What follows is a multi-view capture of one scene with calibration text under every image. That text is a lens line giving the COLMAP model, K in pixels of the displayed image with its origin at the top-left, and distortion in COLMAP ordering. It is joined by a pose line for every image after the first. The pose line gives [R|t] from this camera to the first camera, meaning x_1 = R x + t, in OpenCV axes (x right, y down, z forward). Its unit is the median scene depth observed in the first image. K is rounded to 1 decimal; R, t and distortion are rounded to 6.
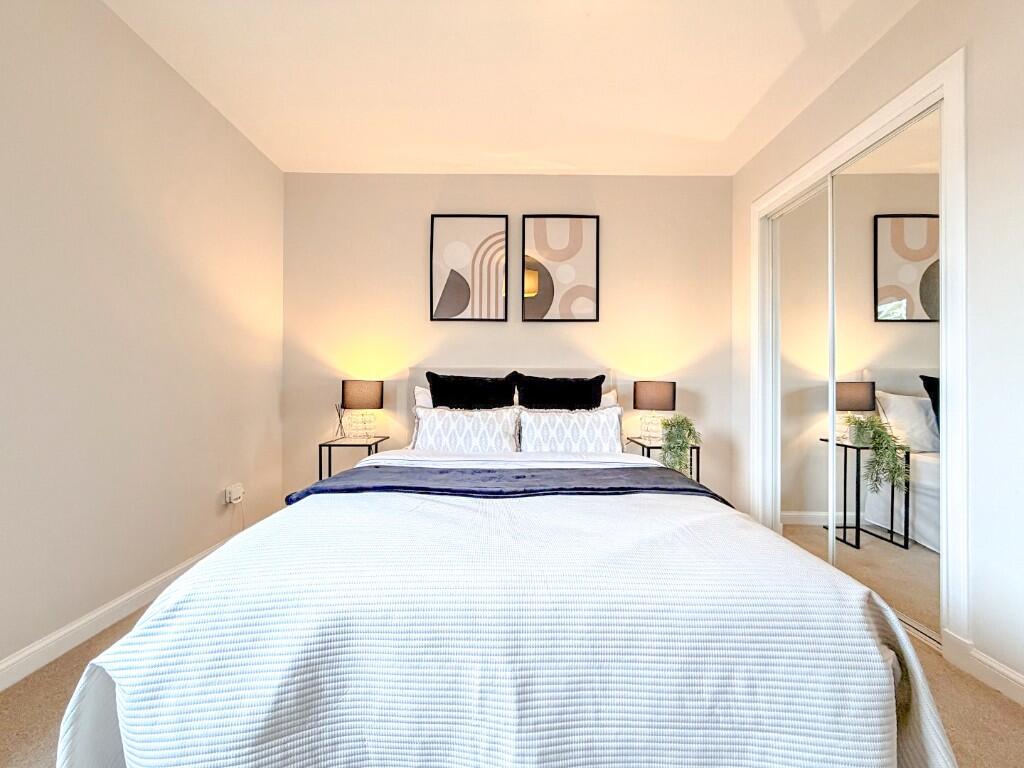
lens RADIAL K [[405.8, 0, 512.0], [0, 405.8, 383.6], [0, 0, 1]] dist [-0.003865, 0.000176]
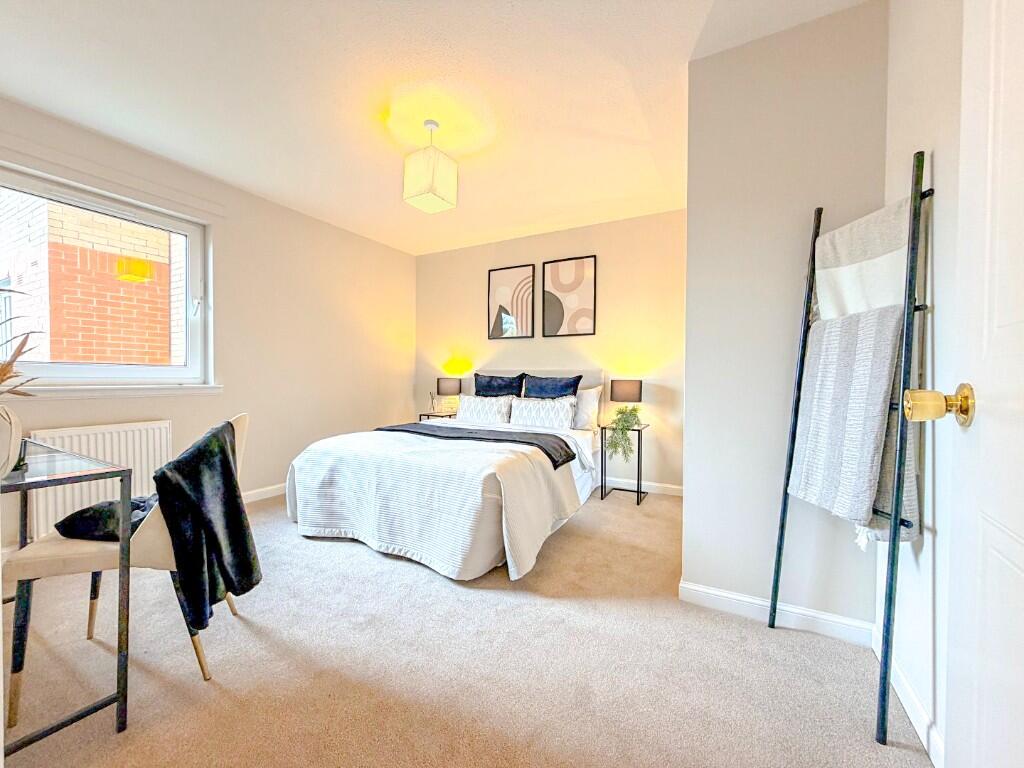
lens RADIAL K [[405.8, 0, 510.5], [0, 405.8, 385.7], [0, 0, 1]] dist [-0.003865, 0.000176]
pose [[0.870491, 0.013880, -0.491989, 0.639989], [-0.004399, 0.999782, 0.020422, -0.012042], [0.492165, -0.015612, 0.870362, -0.303947]]
